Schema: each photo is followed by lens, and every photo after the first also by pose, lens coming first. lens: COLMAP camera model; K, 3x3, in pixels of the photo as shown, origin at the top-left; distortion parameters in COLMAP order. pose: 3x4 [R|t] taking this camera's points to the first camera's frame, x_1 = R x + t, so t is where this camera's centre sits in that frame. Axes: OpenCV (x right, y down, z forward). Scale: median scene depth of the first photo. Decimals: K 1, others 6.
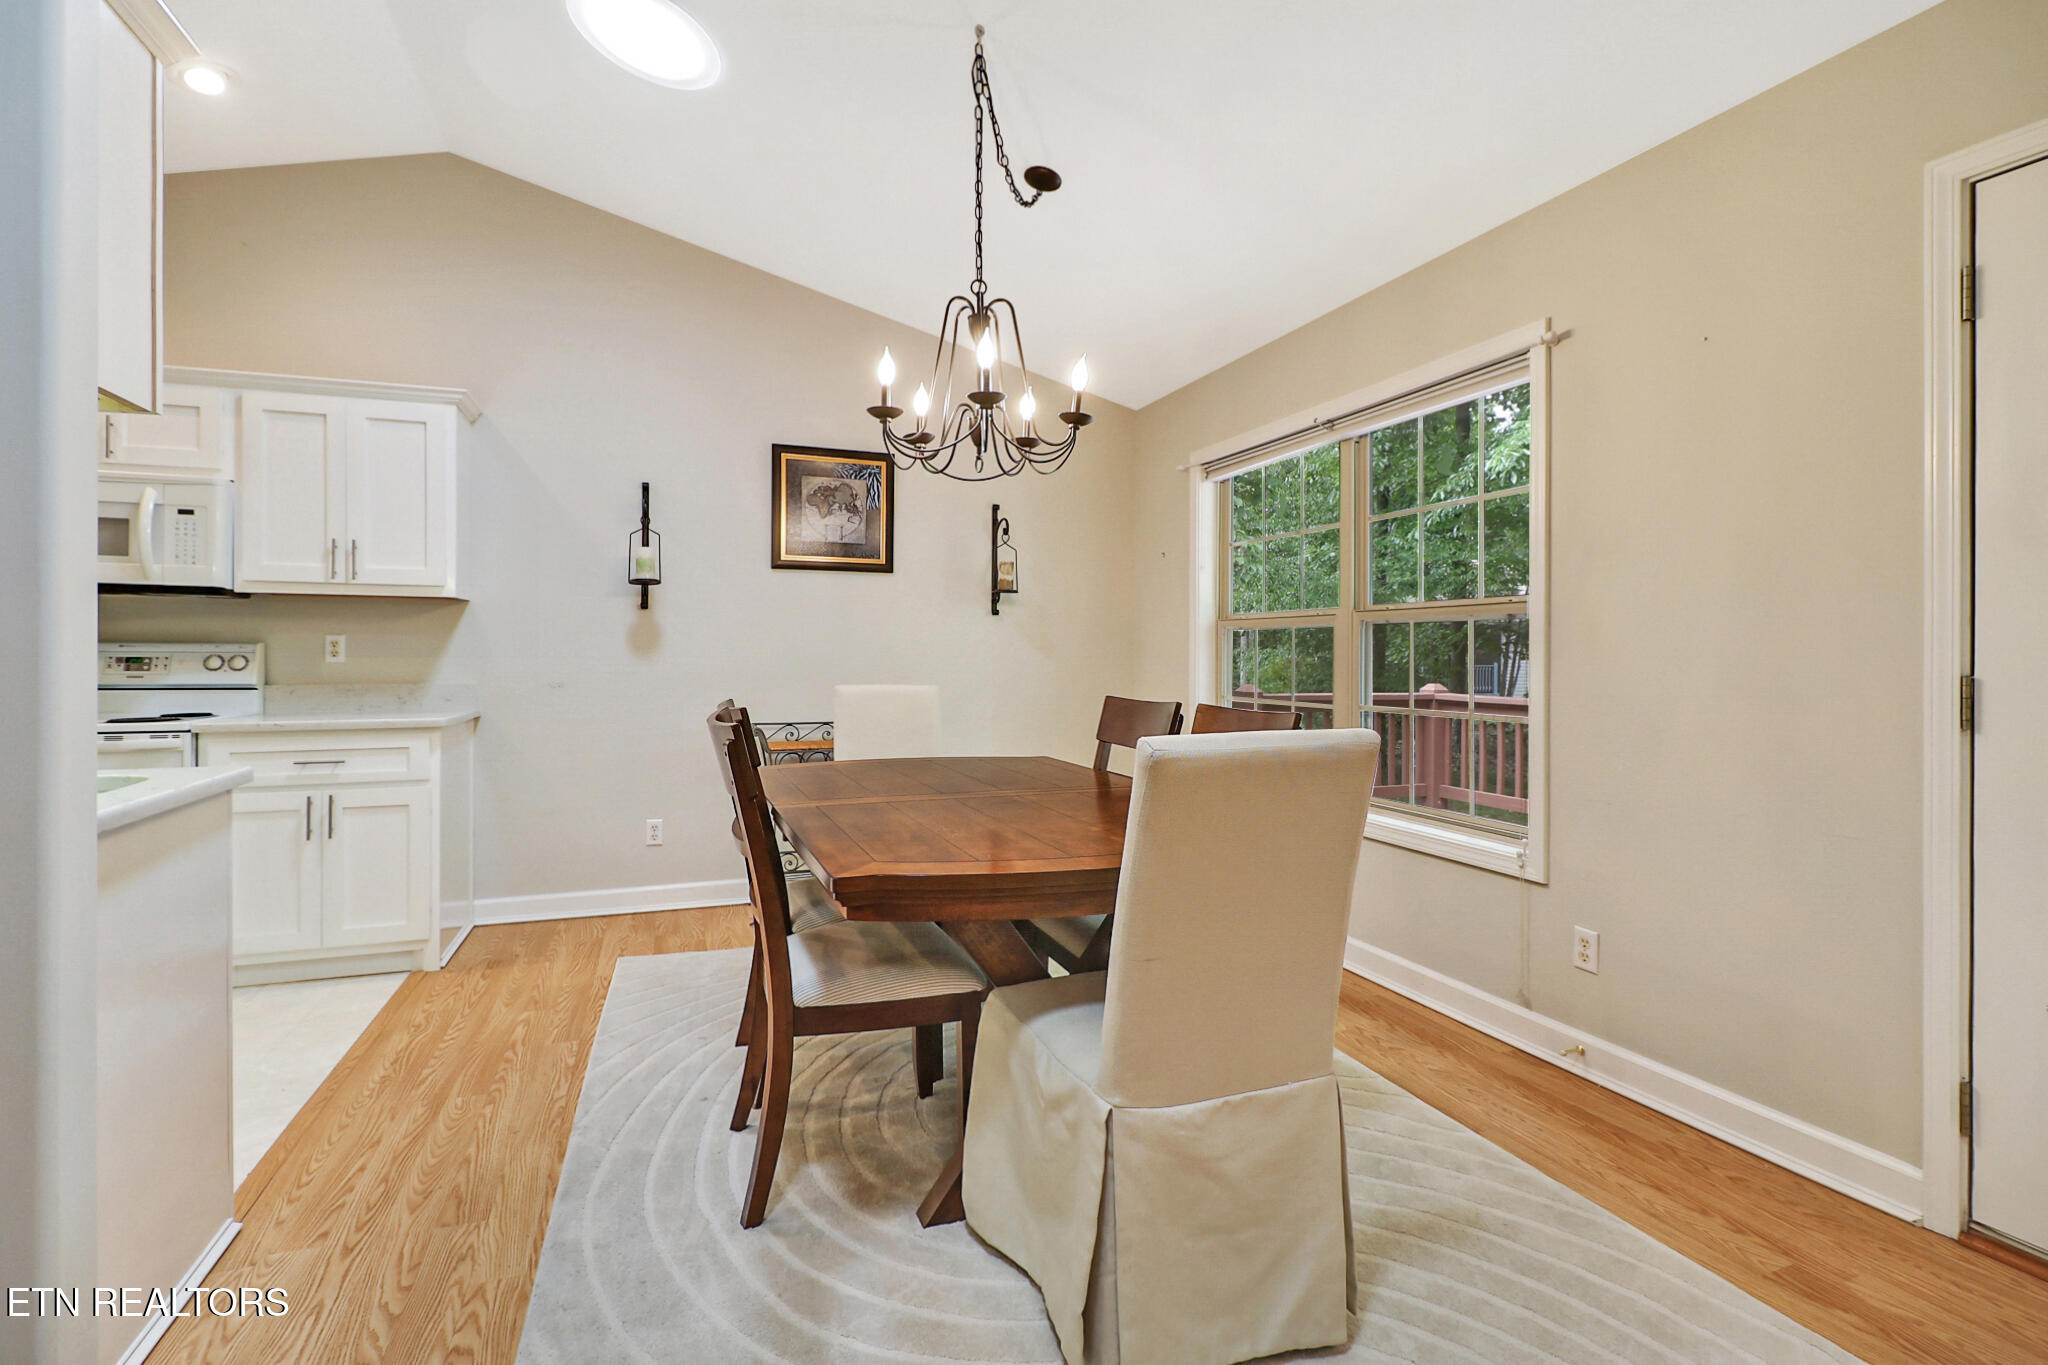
lens RADIAL K [[939.2, 0, 1015.7], [0, 939.2, 660.5], [0, 0, 1]] dist [-0.002982, -0.012309]
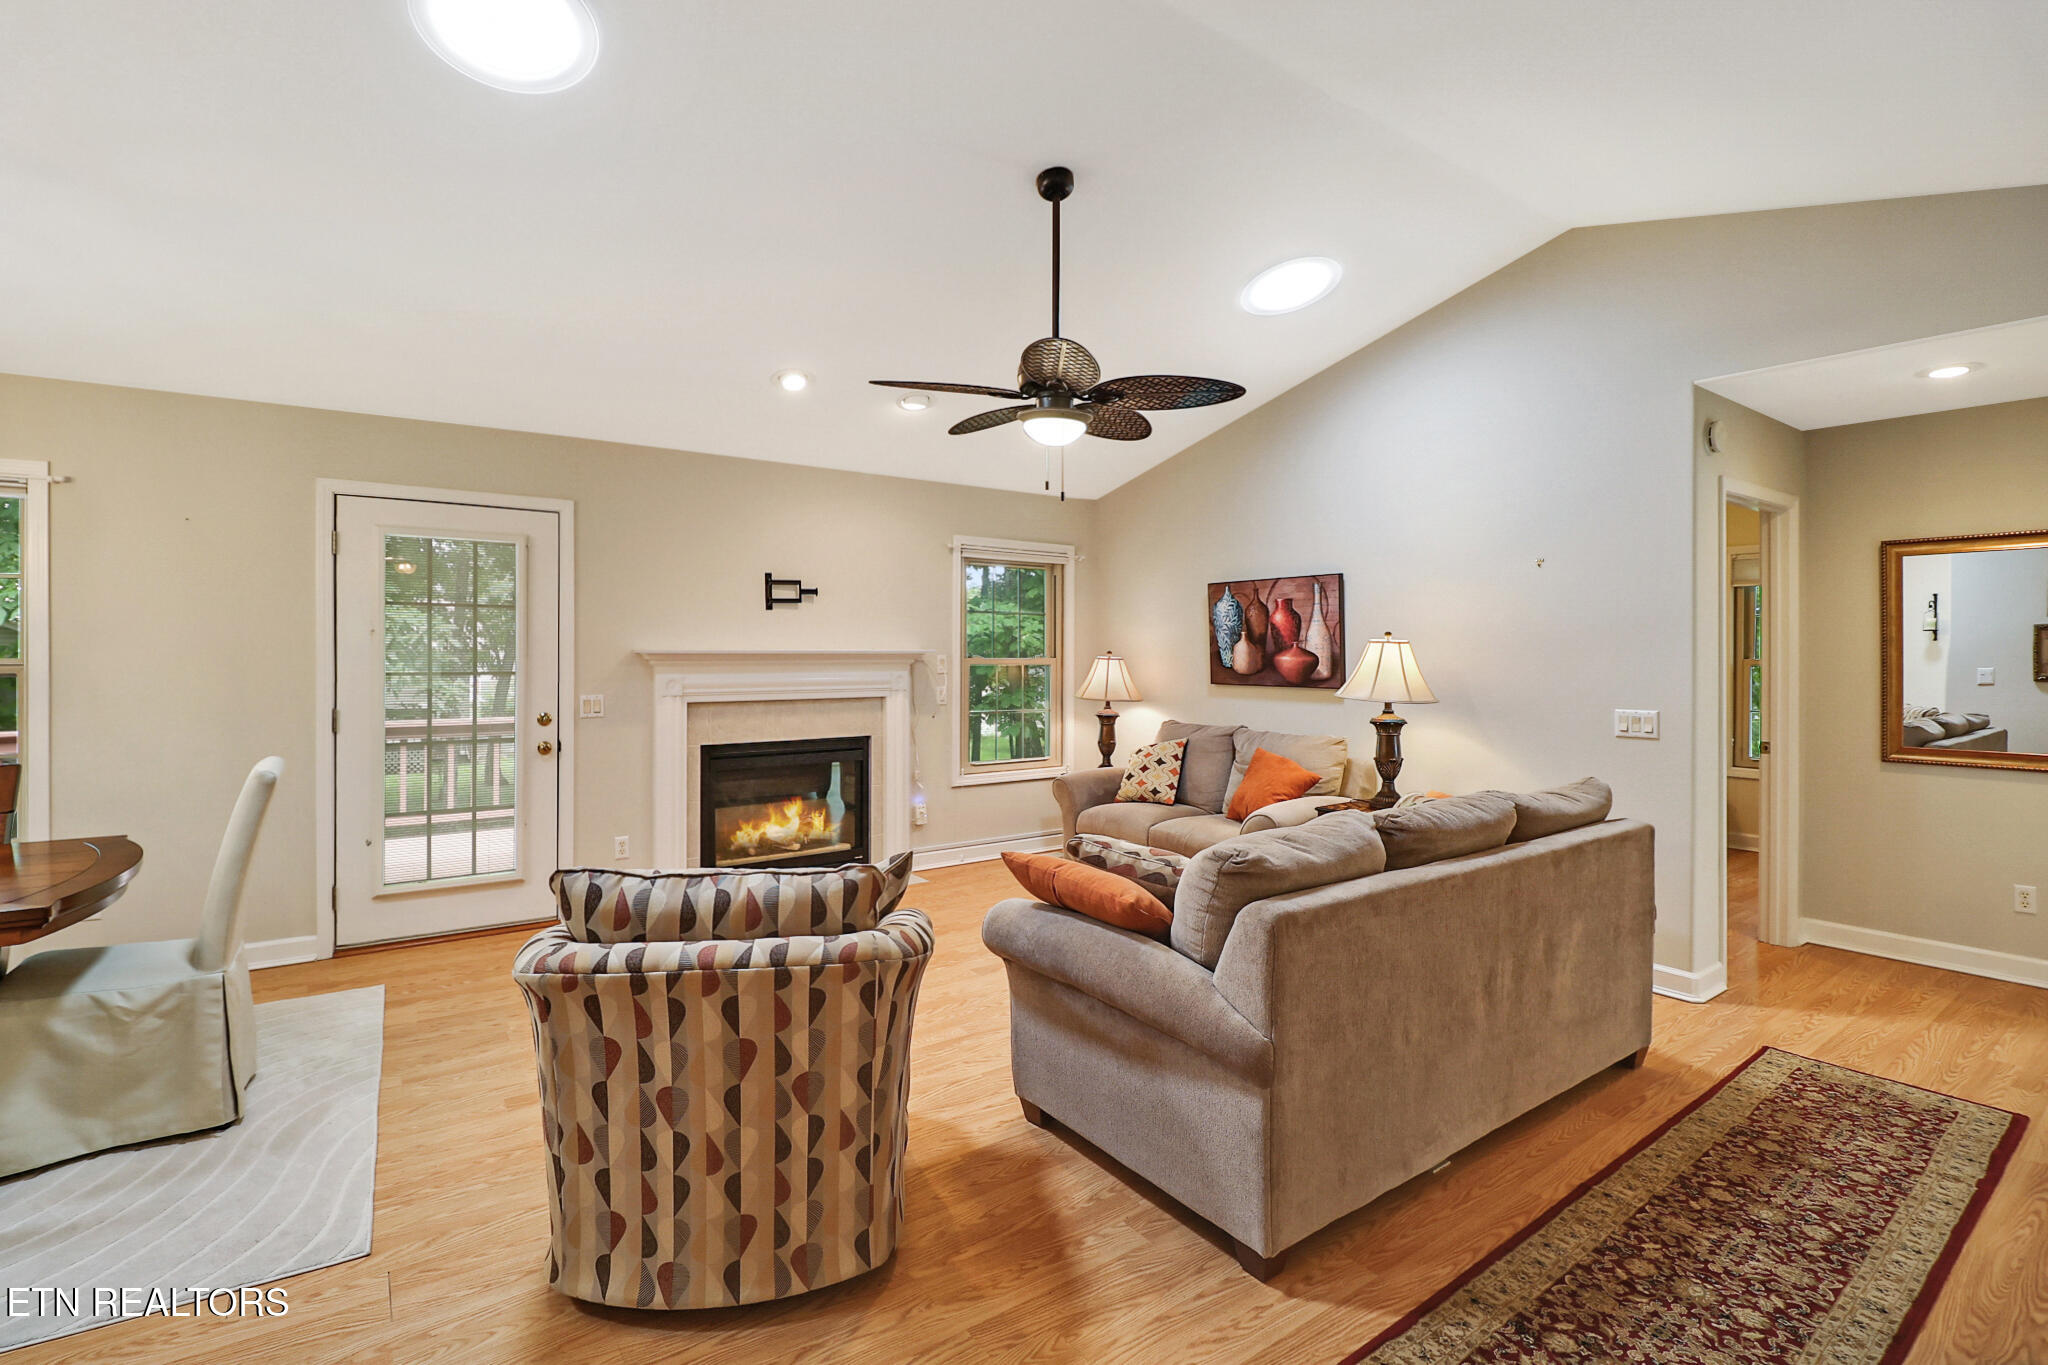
lens RADIAL K [[939.2, 0, 1007.7], [0, 939.2, 662.1], [0, 0, 1]] dist [-0.002982, -0.012309]
pose [[-0.253160, -0.016144, 0.967290, -0.901153], [0.002362, 0.999847, 0.017305, -0.075595], [-0.967422, 0.006665, -0.253083, -0.026566]]
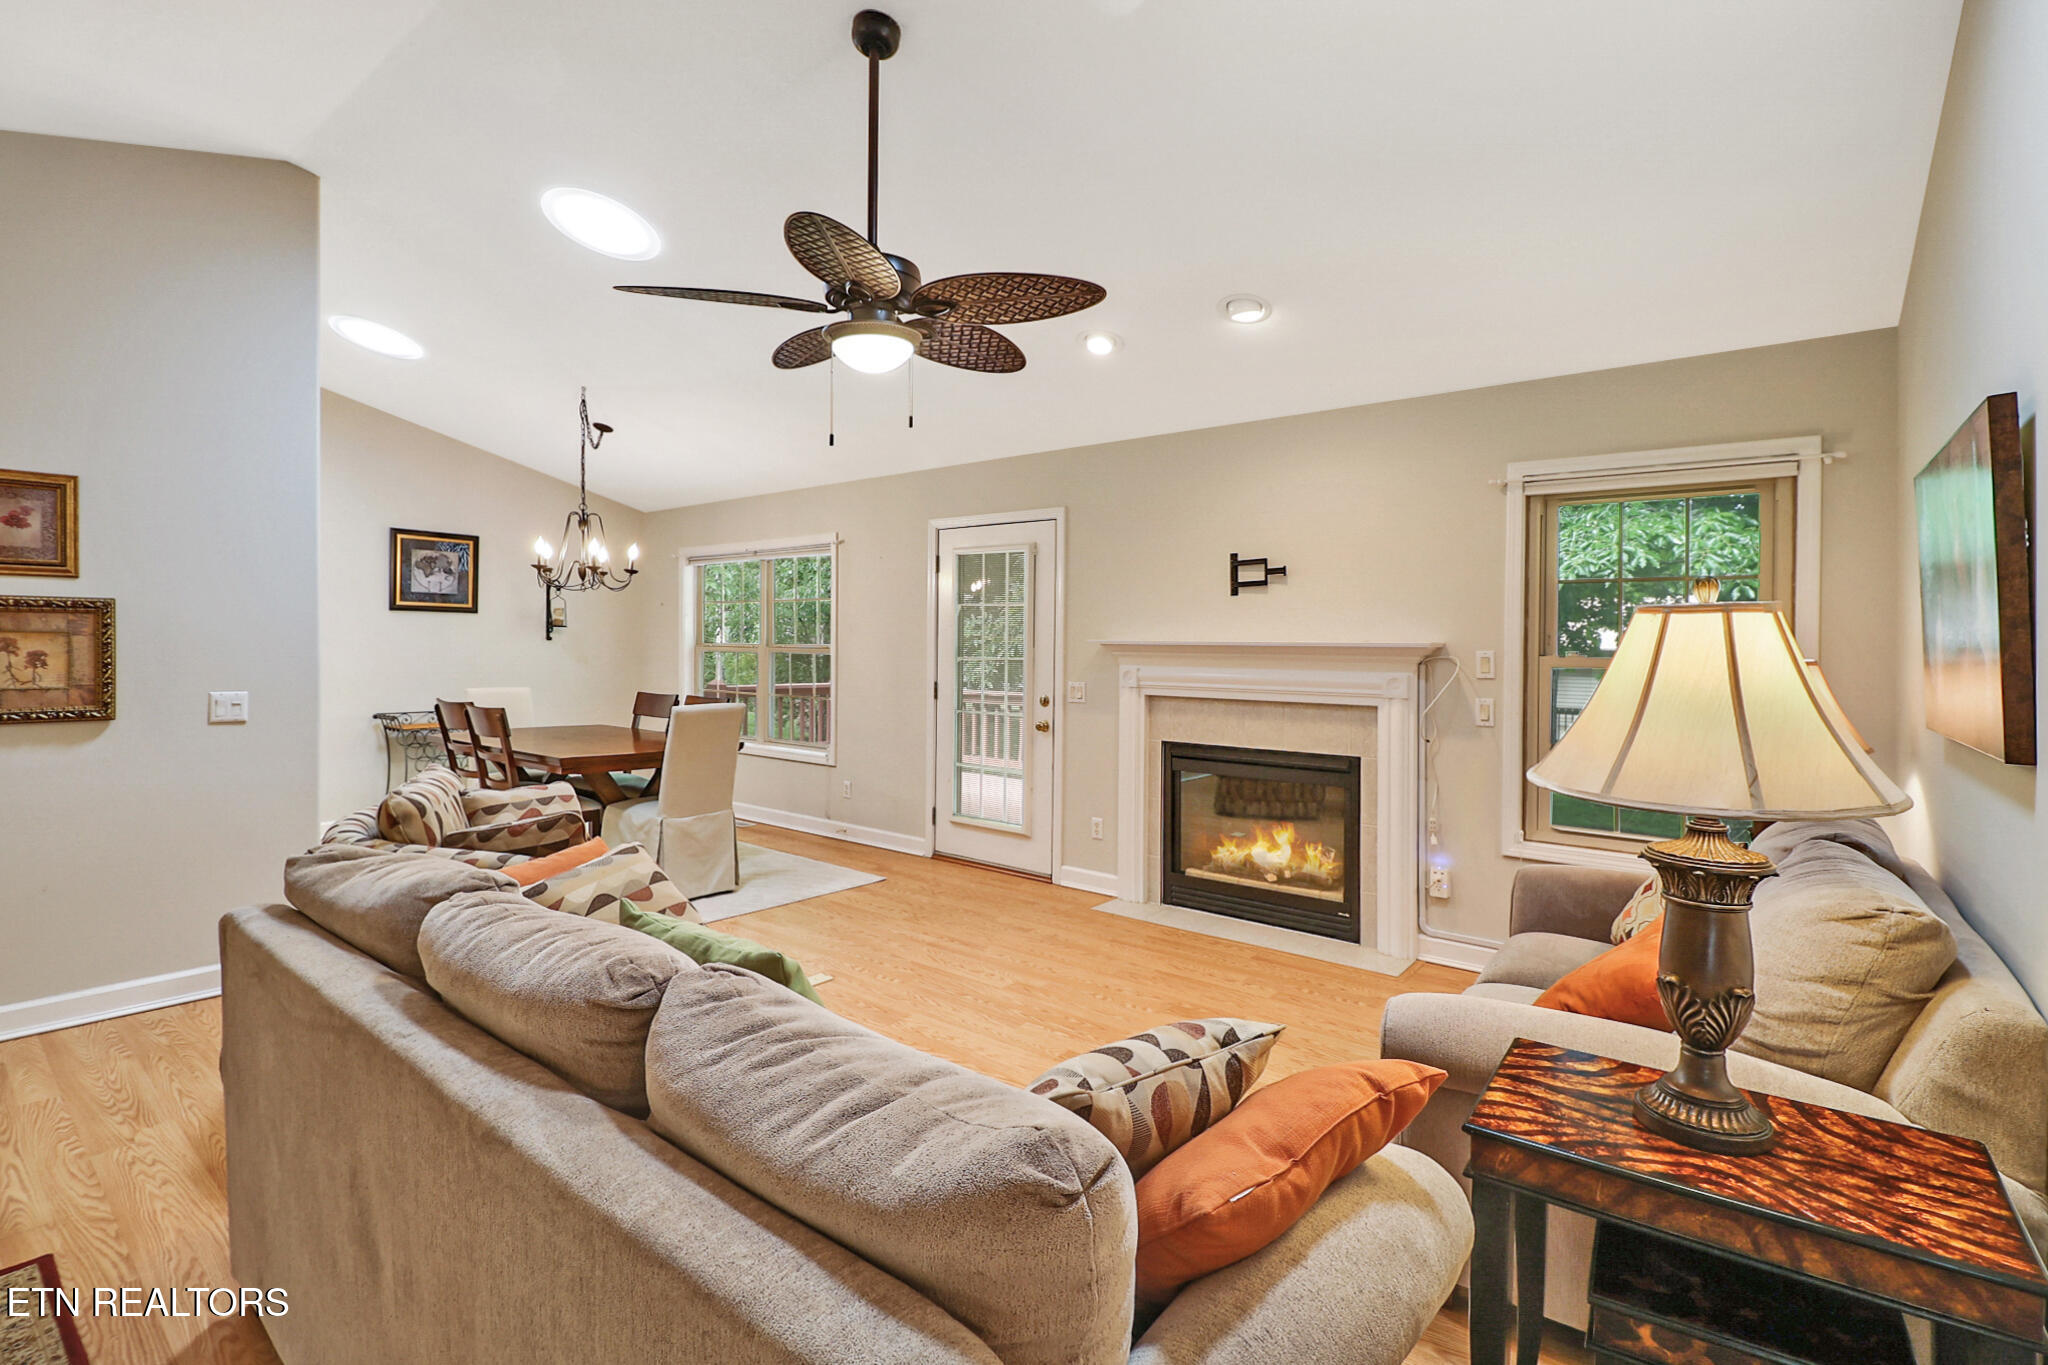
lens RADIAL K [[939.2, 0, 1025.0], [0, 939.2, 665.1], [0, 0, 1]] dist [-0.002982, -0.012309]
pose [[0.853258, -0.005381, 0.521461, -0.230552], [-0.005449, 0.999800, 0.019233, -0.059957], [-0.521460, -0.019252, 0.853059, -1.078313]]
